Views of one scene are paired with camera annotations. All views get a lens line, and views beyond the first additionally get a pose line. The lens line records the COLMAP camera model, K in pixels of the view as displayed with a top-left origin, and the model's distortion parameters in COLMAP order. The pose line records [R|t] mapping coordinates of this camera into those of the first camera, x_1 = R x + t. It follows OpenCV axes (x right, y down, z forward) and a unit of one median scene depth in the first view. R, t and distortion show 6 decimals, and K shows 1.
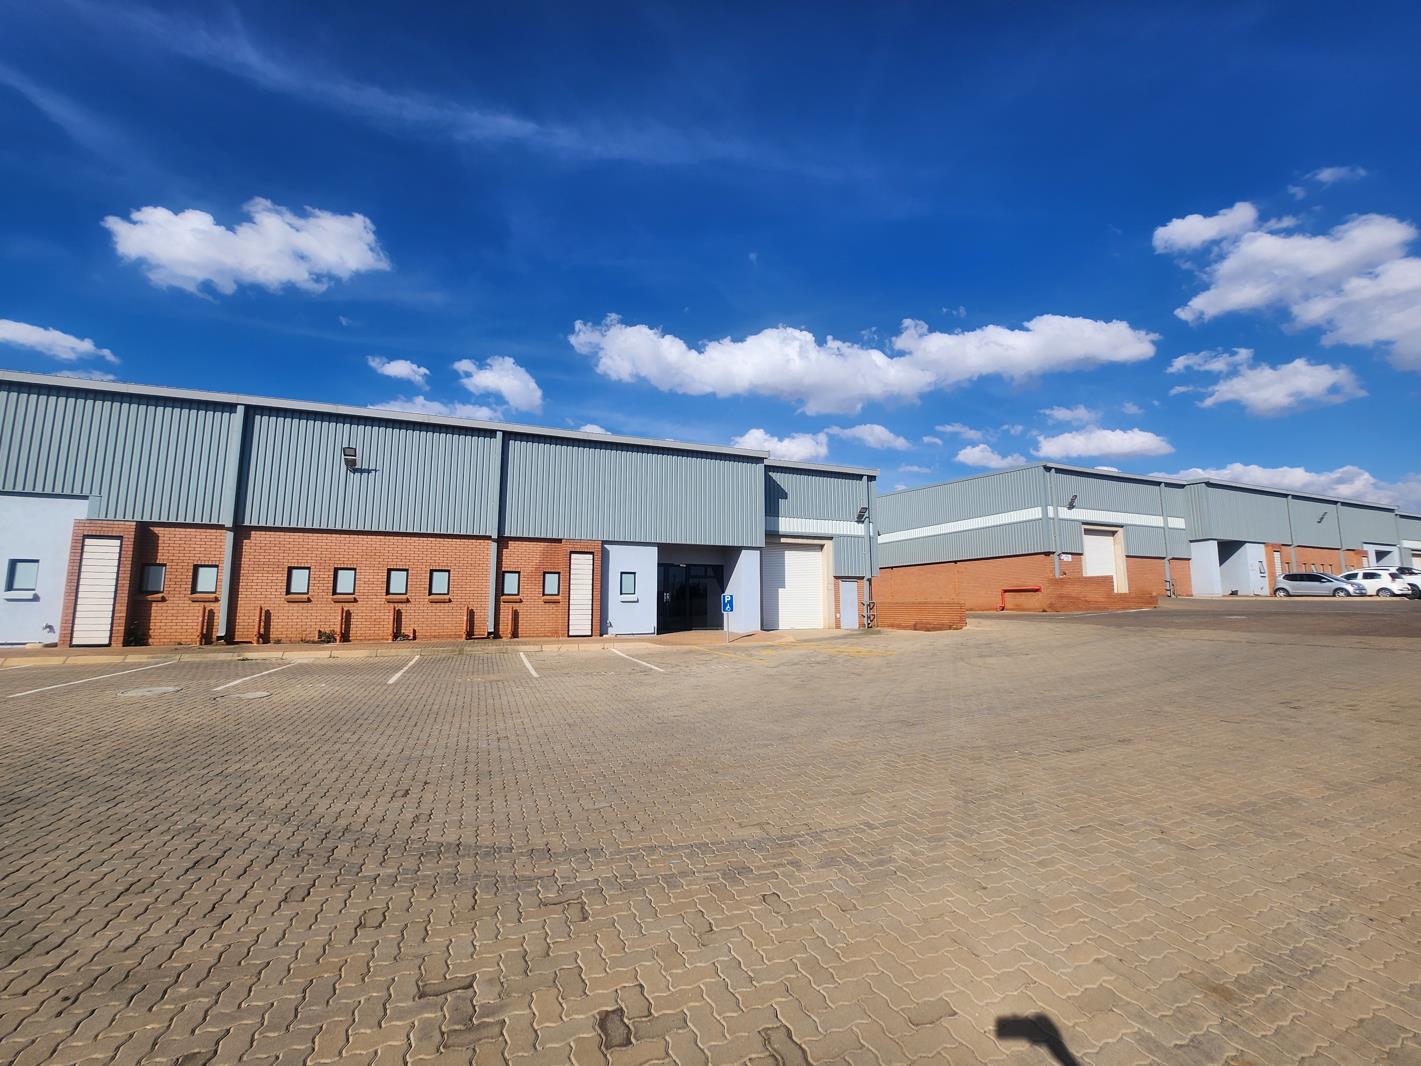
lens RADIAL K [[589.8, 0, 729.1], [0, 589.8, 556.2], [0, 0, 1]] dist [-0.024245, -0.000222]
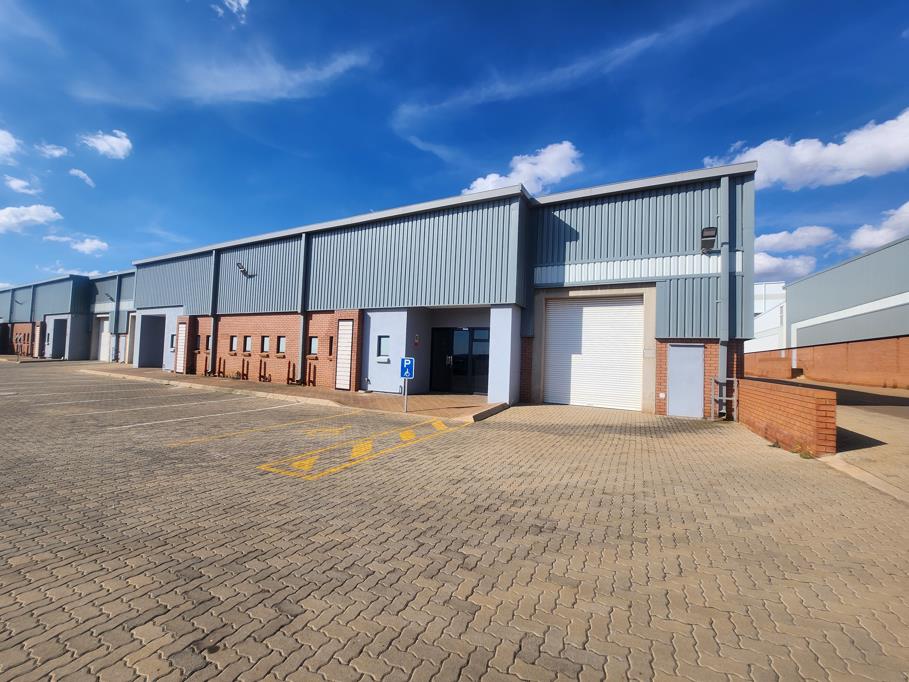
lens RADIAL K [[362.1, 0, 452.2], [0, 362.1, 340.2], [0, 0, 1]] dist [-0.002647, -0.000152]
pose [[0.631729, -0.012887, -0.775082, 0.442665], [0.022009, 0.999757, 0.001316, 0.037863], [0.774877, -0.017890, 0.631859, 0.683303]]
